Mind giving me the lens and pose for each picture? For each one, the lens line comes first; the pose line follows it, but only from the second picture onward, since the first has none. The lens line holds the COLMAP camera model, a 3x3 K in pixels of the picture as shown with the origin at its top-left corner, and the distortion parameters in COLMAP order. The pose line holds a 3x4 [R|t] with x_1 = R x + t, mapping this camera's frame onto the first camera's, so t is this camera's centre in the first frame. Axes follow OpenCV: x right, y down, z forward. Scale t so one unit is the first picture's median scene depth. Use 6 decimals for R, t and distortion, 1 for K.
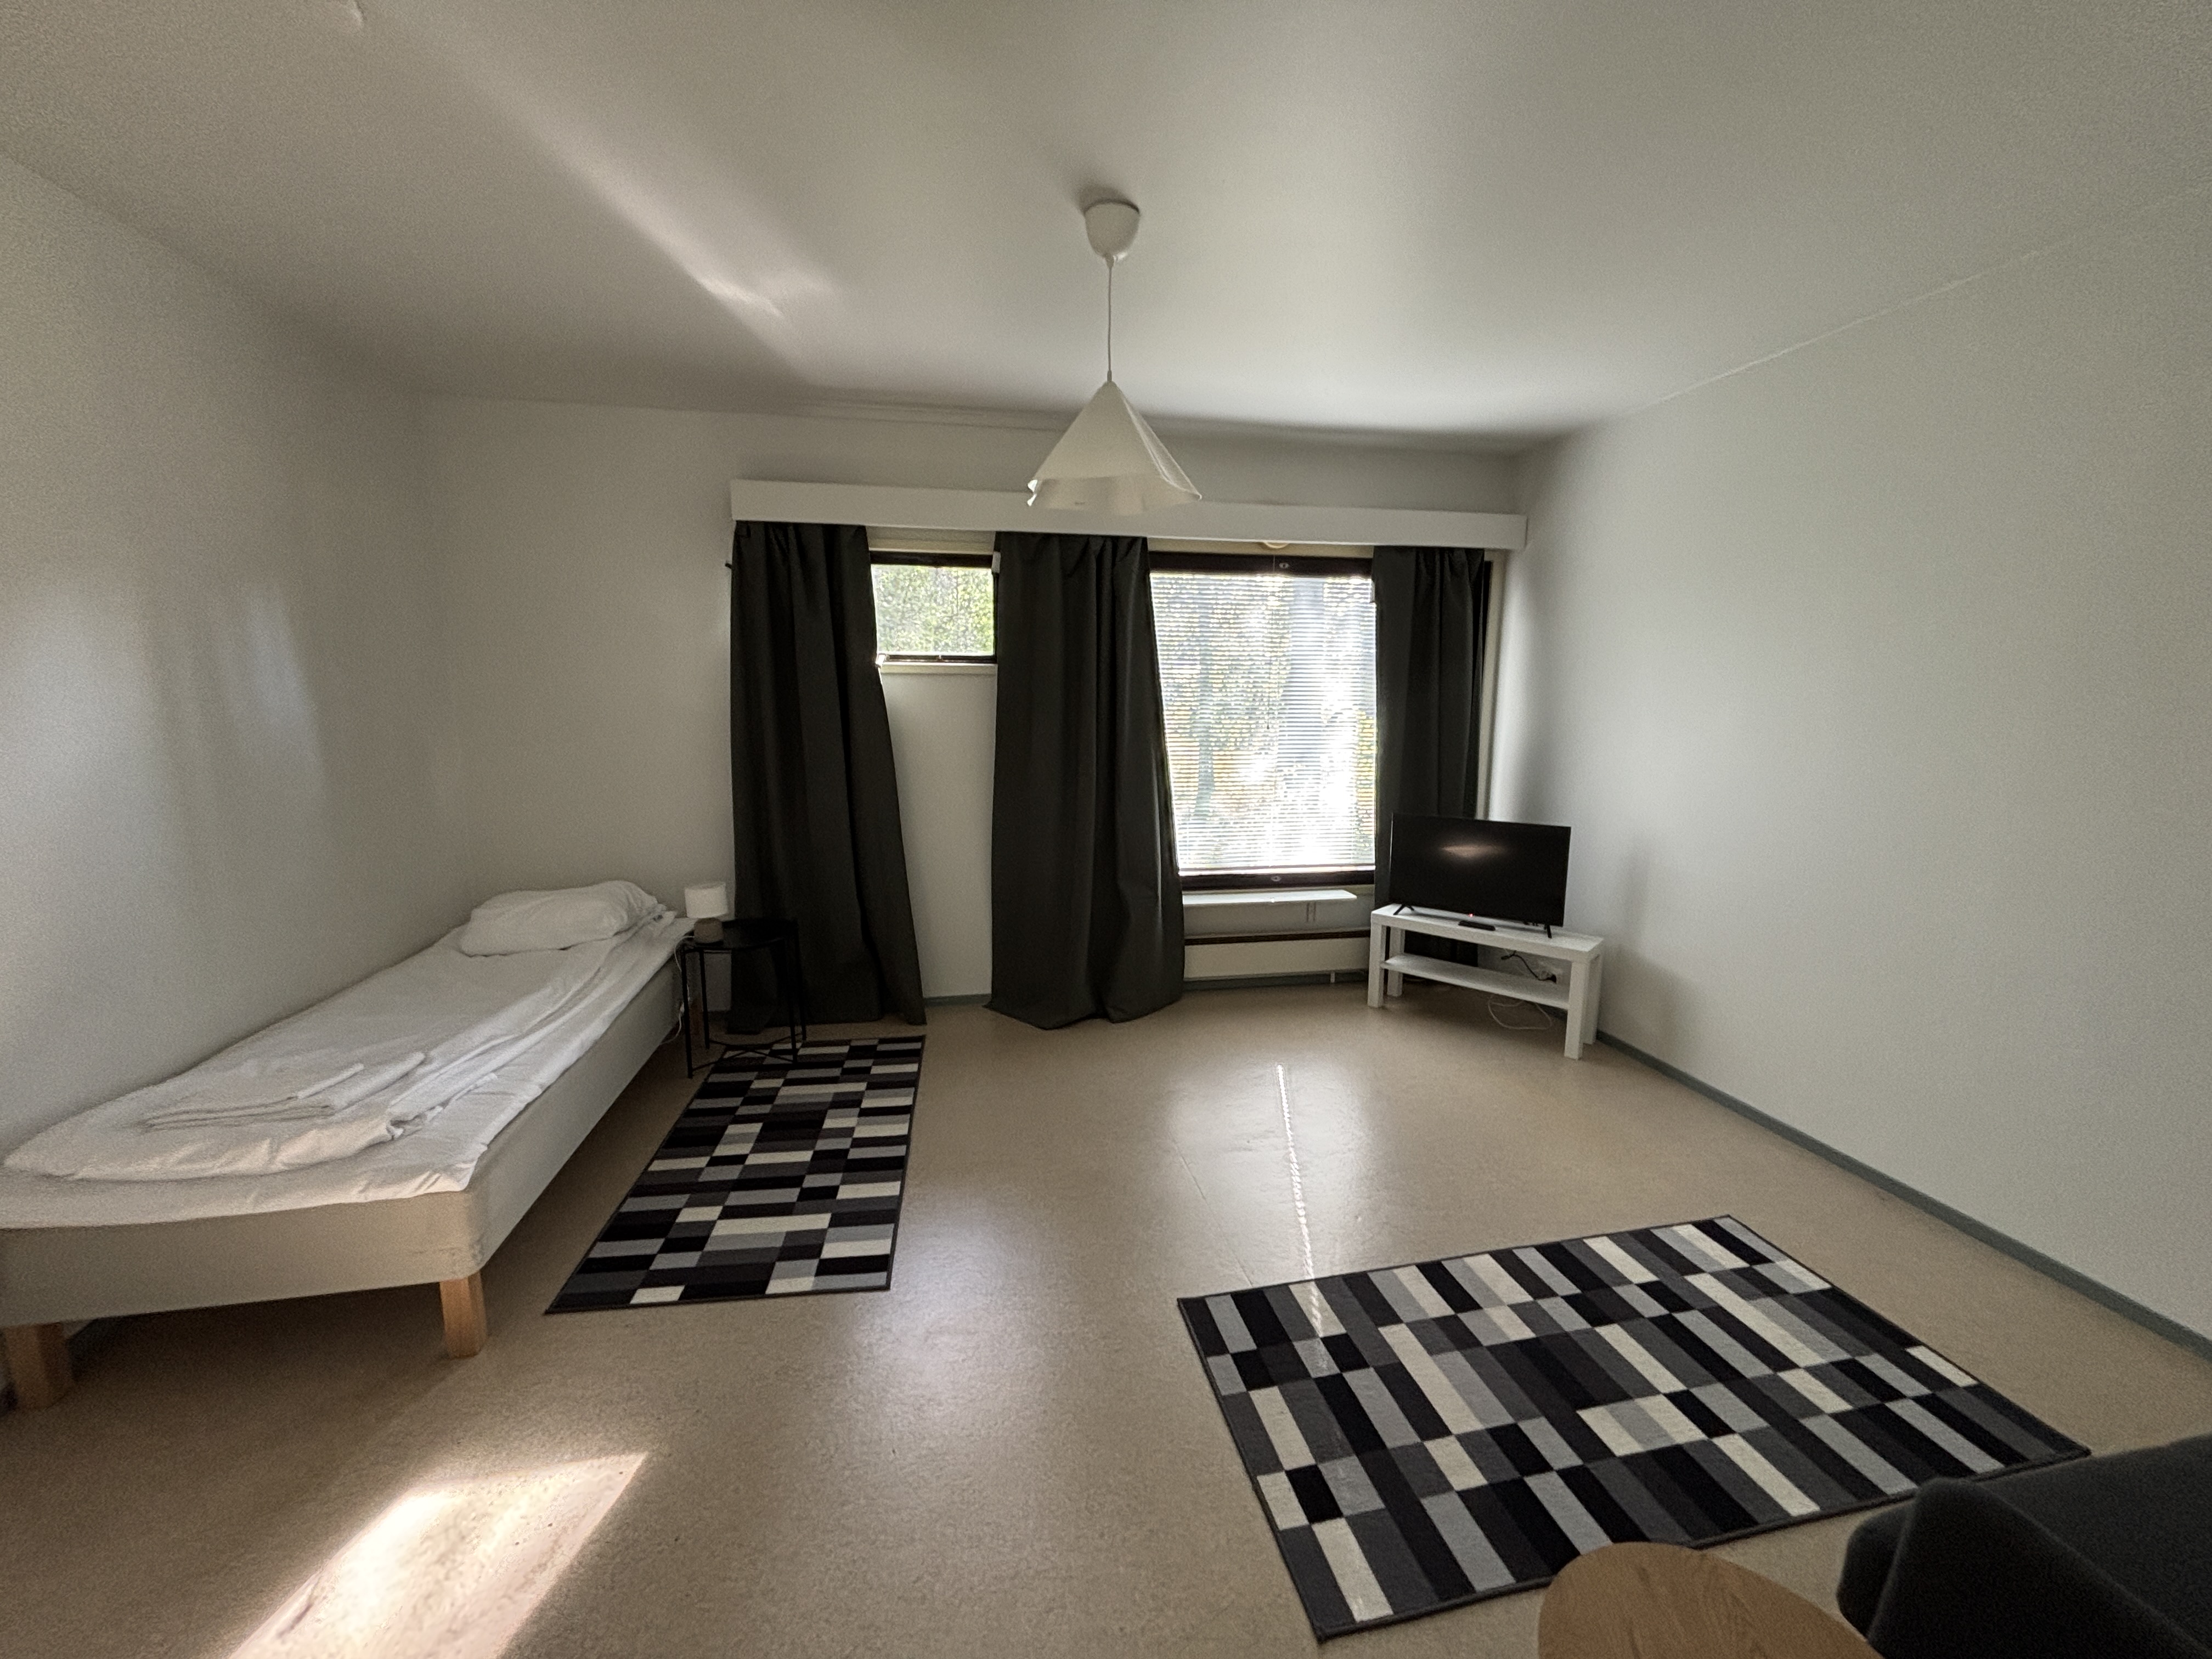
lens RADIAL K [[884.8, 0, 1098.3], [0, 884.8, 829.5], [0, 0, 1]] dist [-0.007631, -0.000400]
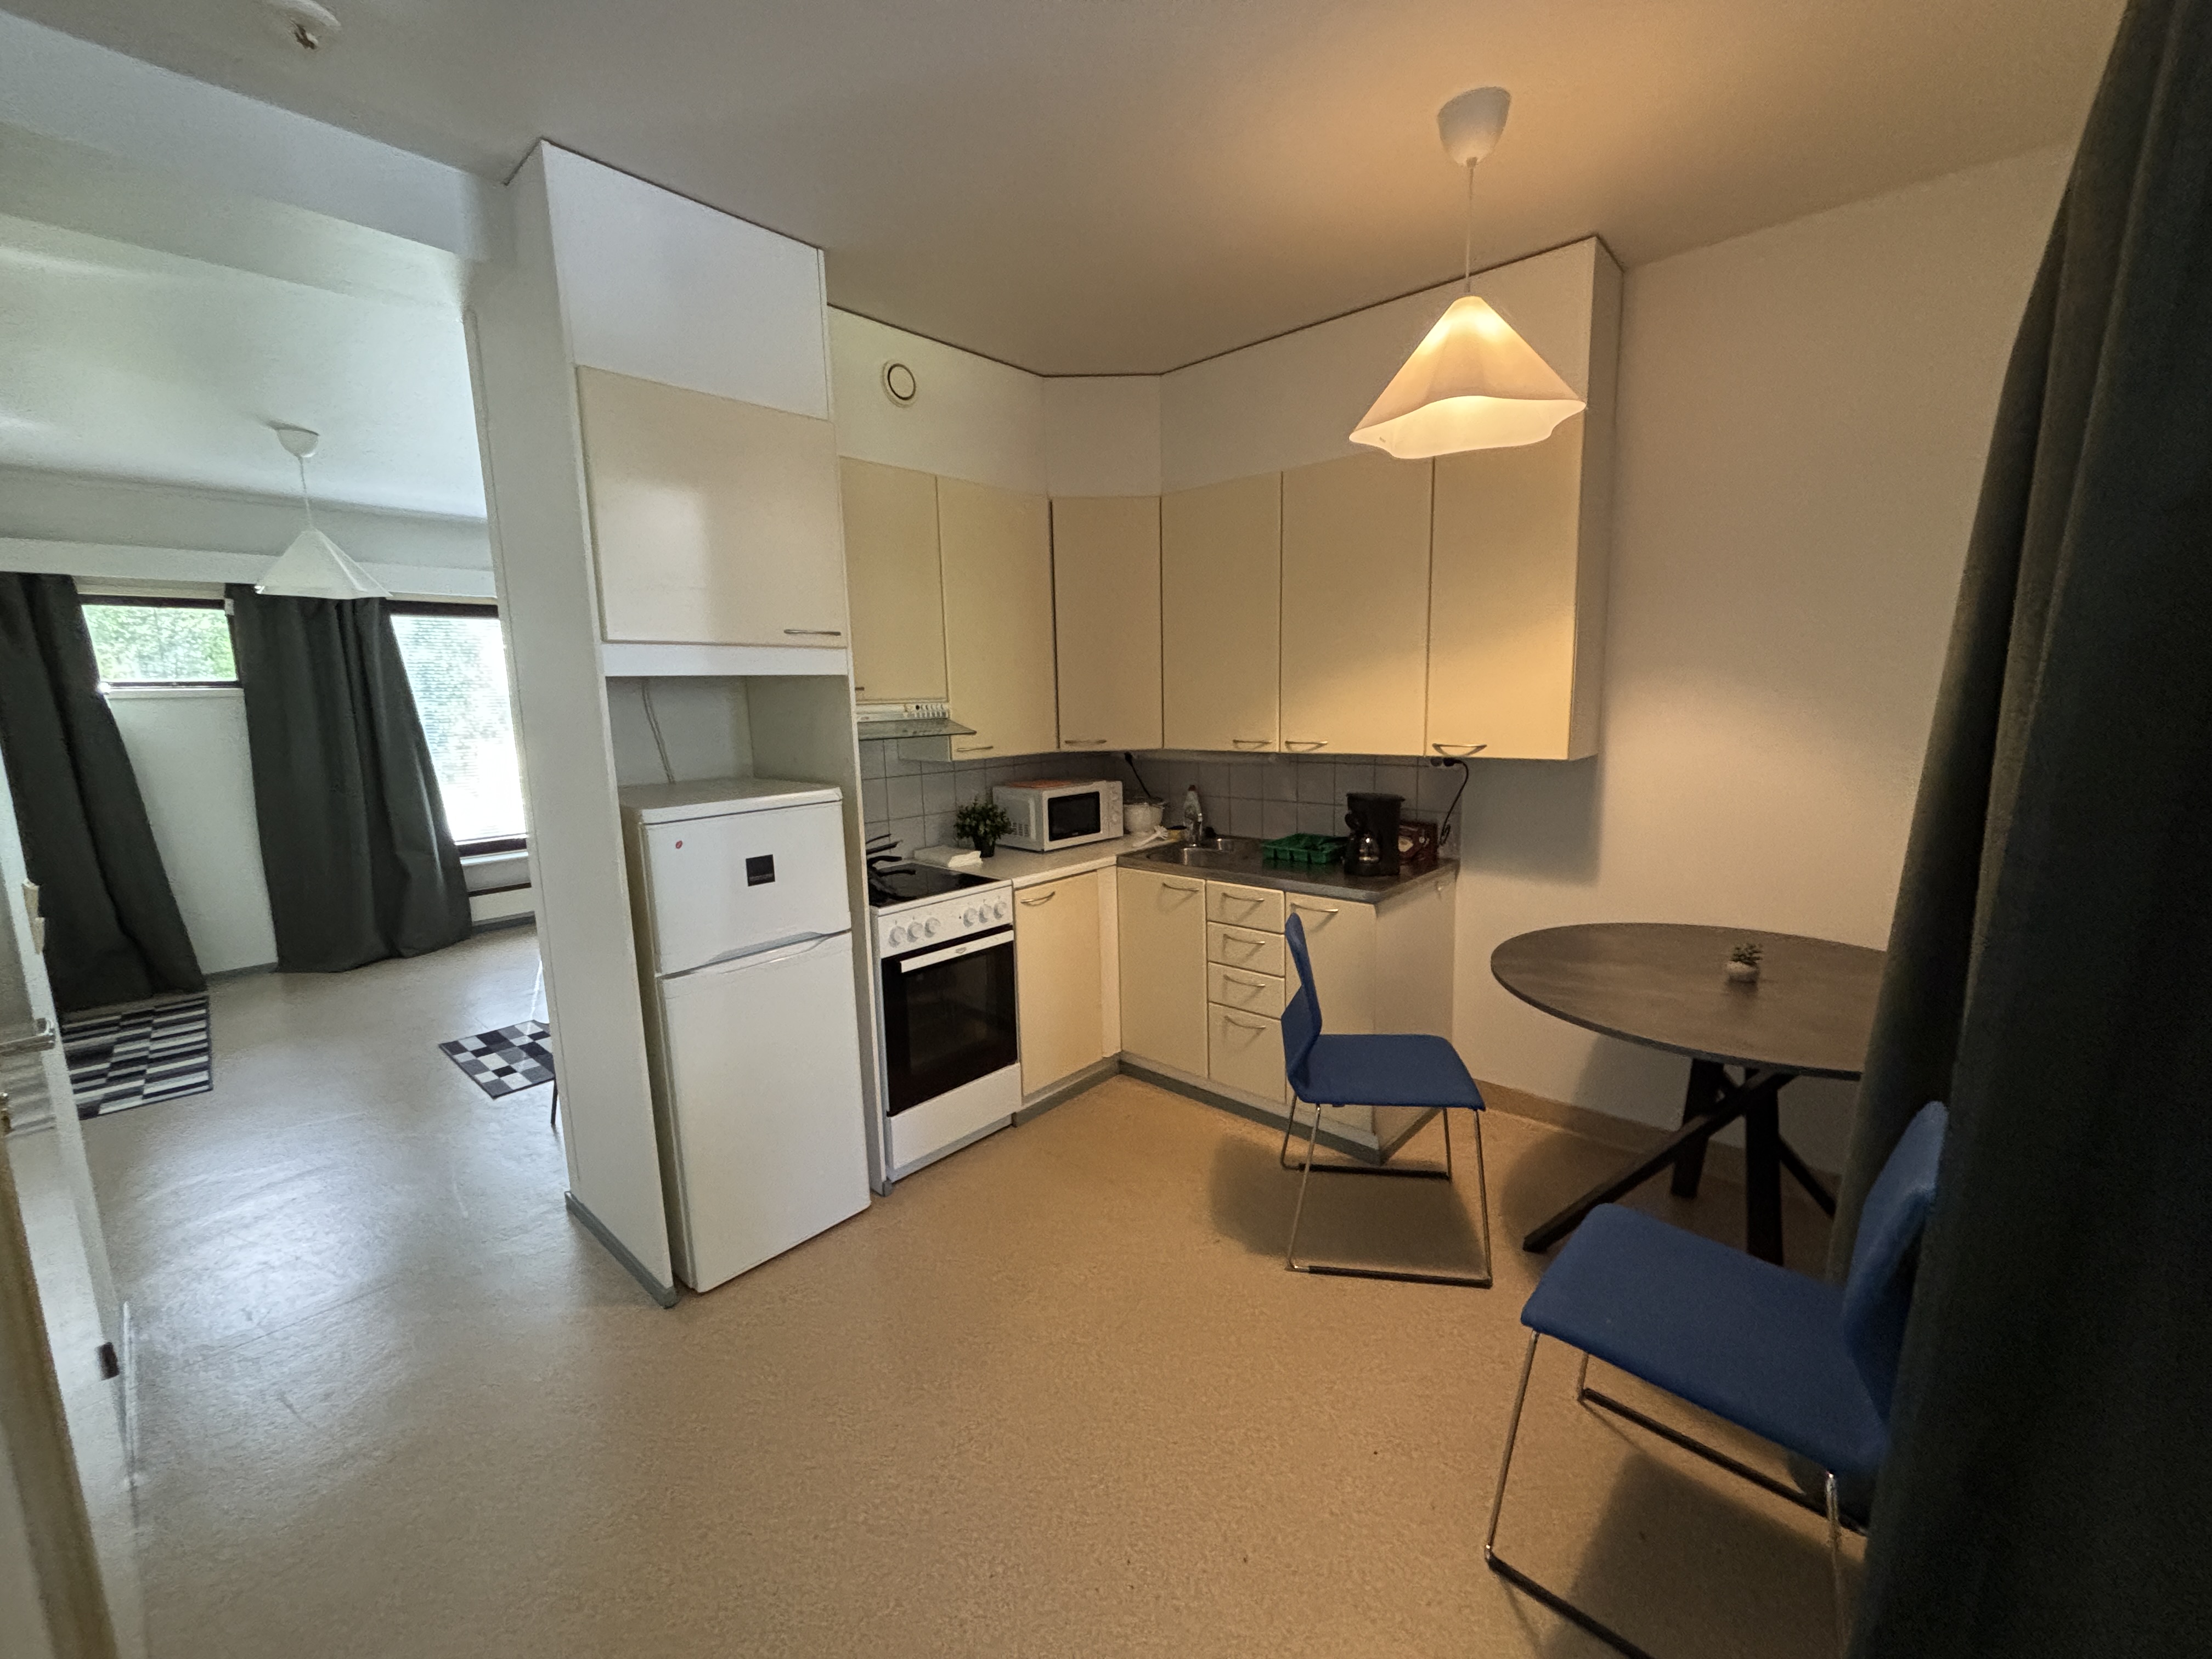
lens RADIAL K [[895.0, 0, 1106.0], [0, 895.0, 829.5], [0, 0, 1]] dist [-0.028847, 0.013233]
pose [[0.790015, -0.118792, 0.601468, 0.075799], [0.123813, 0.991748, 0.033248, 0.118927], [-0.600455, 0.048203, 0.798204, -0.711157]]
